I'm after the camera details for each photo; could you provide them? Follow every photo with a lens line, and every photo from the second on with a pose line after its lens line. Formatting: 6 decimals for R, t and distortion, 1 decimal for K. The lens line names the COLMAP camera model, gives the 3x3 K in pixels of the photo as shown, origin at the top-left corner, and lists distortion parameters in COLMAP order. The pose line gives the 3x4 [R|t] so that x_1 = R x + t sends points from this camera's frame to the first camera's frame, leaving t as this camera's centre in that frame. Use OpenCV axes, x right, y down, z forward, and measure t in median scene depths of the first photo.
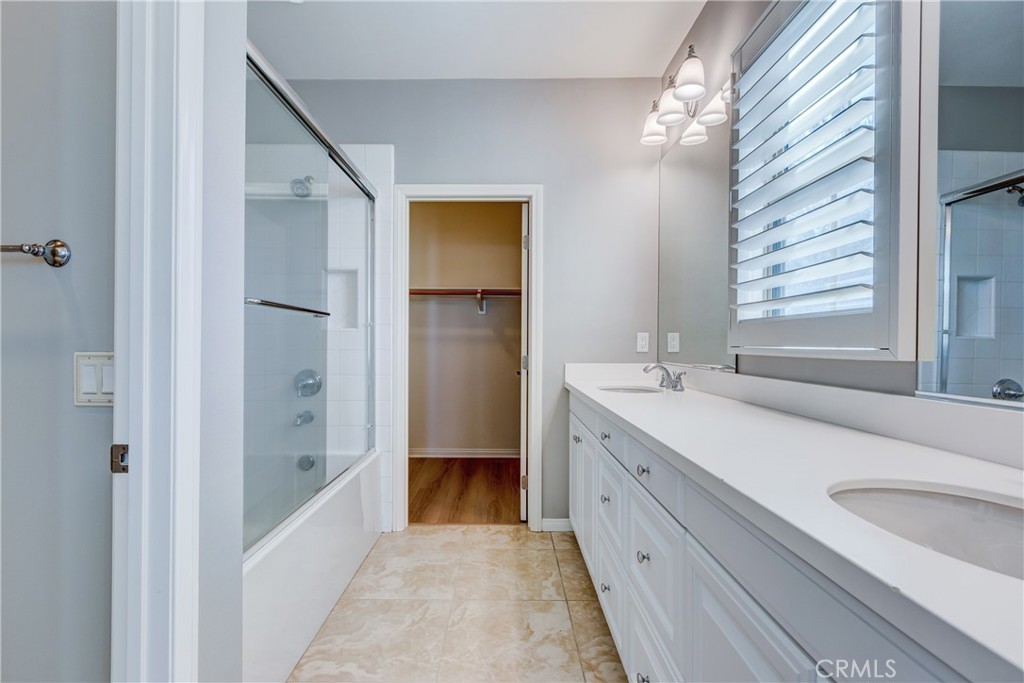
lens RADIAL K [[477.8, 0, 508.5], [0, 477.8, 344.5], [0, 0, 1]] dist [0.039984, -0.000085]
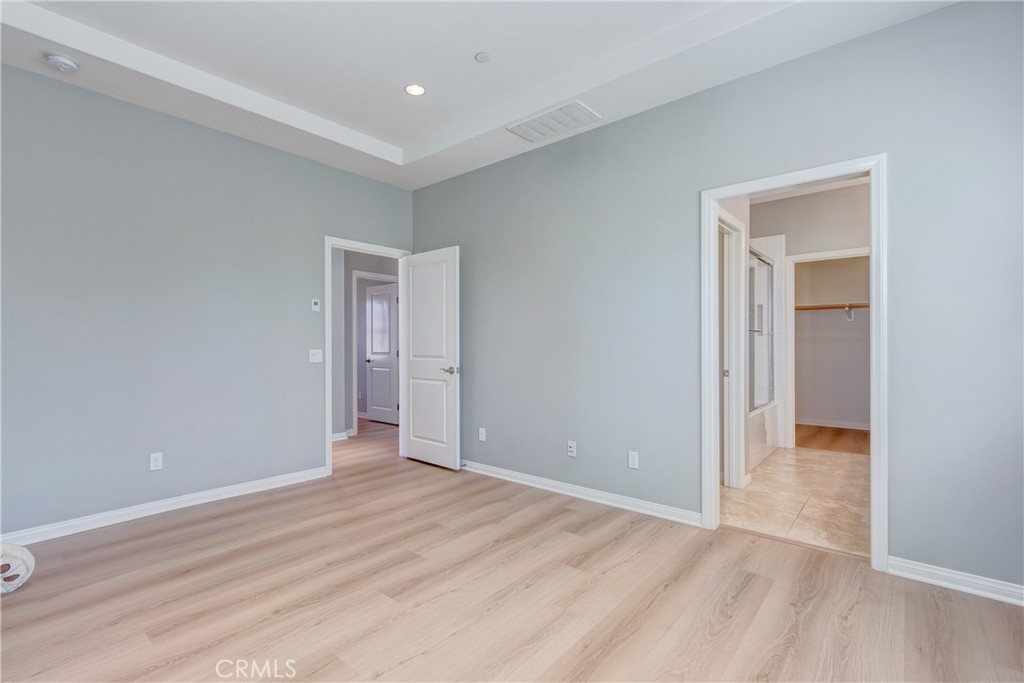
lens RADIAL K [[477.8, 0, 508.5], [0, 477.8, 344.5], [0, 0, 1]] dist [0.039984, -0.000085]
pose [[0.773224, -0.003840, -0.634122, 0.110089], [0.005150, 0.999987, 0.000225, -0.004741], [0.634113, -0.003440, 0.773233, -1.059431]]
